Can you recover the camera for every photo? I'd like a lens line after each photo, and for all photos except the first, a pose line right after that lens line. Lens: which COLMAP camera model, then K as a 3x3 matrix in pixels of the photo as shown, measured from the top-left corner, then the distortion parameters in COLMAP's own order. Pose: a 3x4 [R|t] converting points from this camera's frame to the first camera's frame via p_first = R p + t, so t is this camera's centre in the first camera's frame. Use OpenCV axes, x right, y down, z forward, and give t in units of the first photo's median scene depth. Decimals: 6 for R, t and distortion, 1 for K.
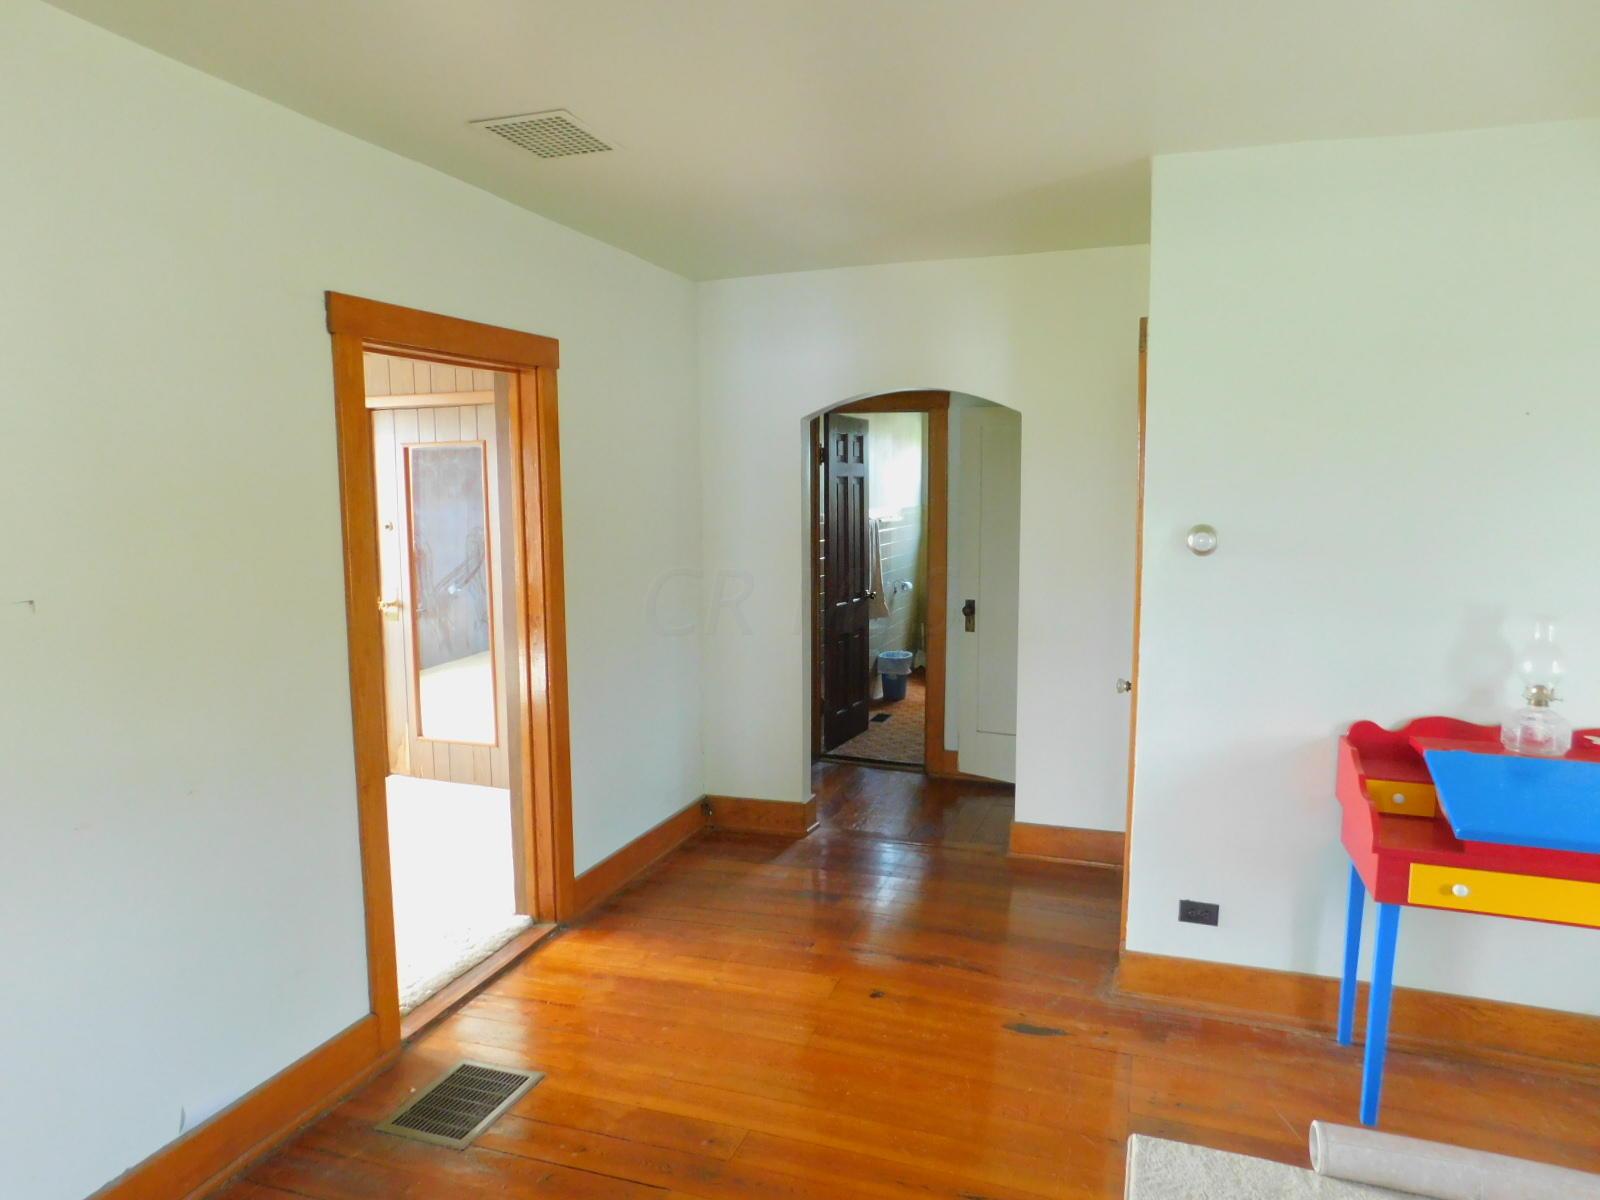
lens RADIAL K [[1069.2, 0, 804.5], [0, 1069.2, 602.8], [0, 0, 1]] dist [-0.036989, 0.005247]
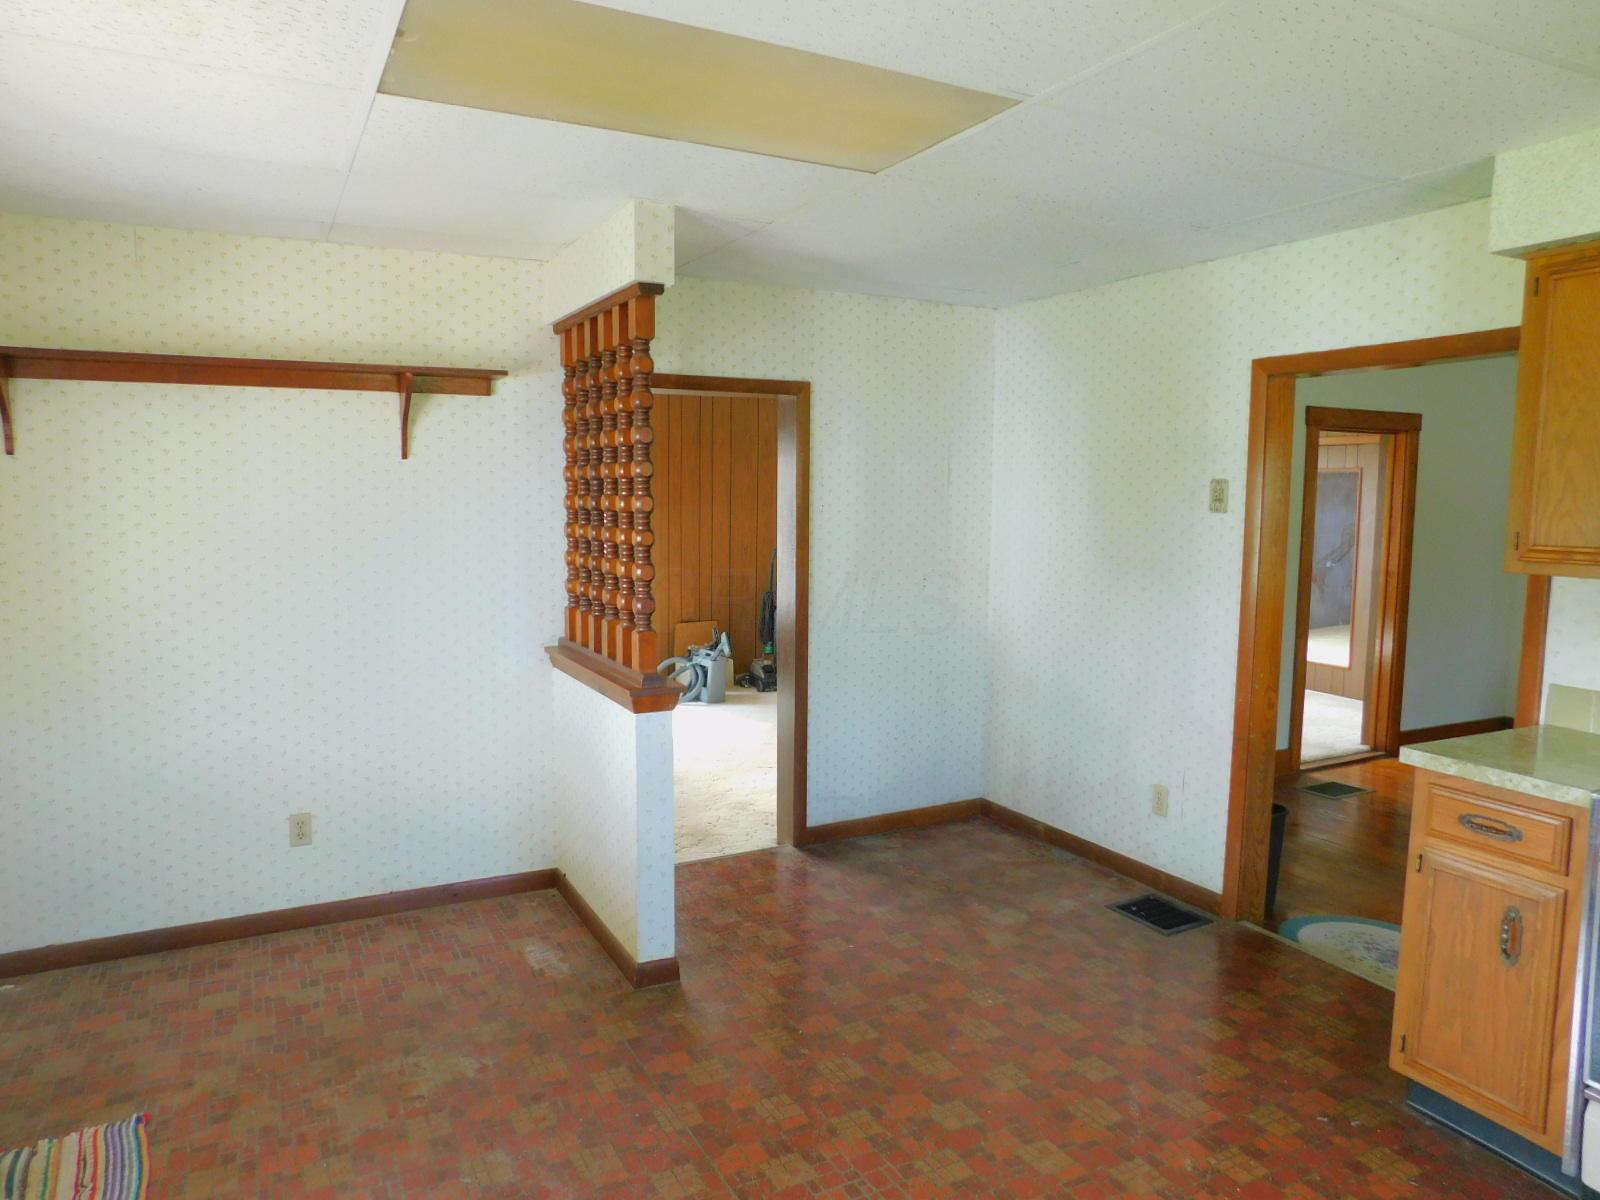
lens RADIAL K [[1069.2, 0, 806.5], [0, 1069.2, 590.1], [0, 0, 1]] dist [-0.036989, 0.005247]
pose [[0.739210, 0.081743, -0.668495, 0.191128], [-0.095420, 0.995305, 0.016191, 0.101476], [0.666681, 0.051819, 0.743540, -0.891109]]
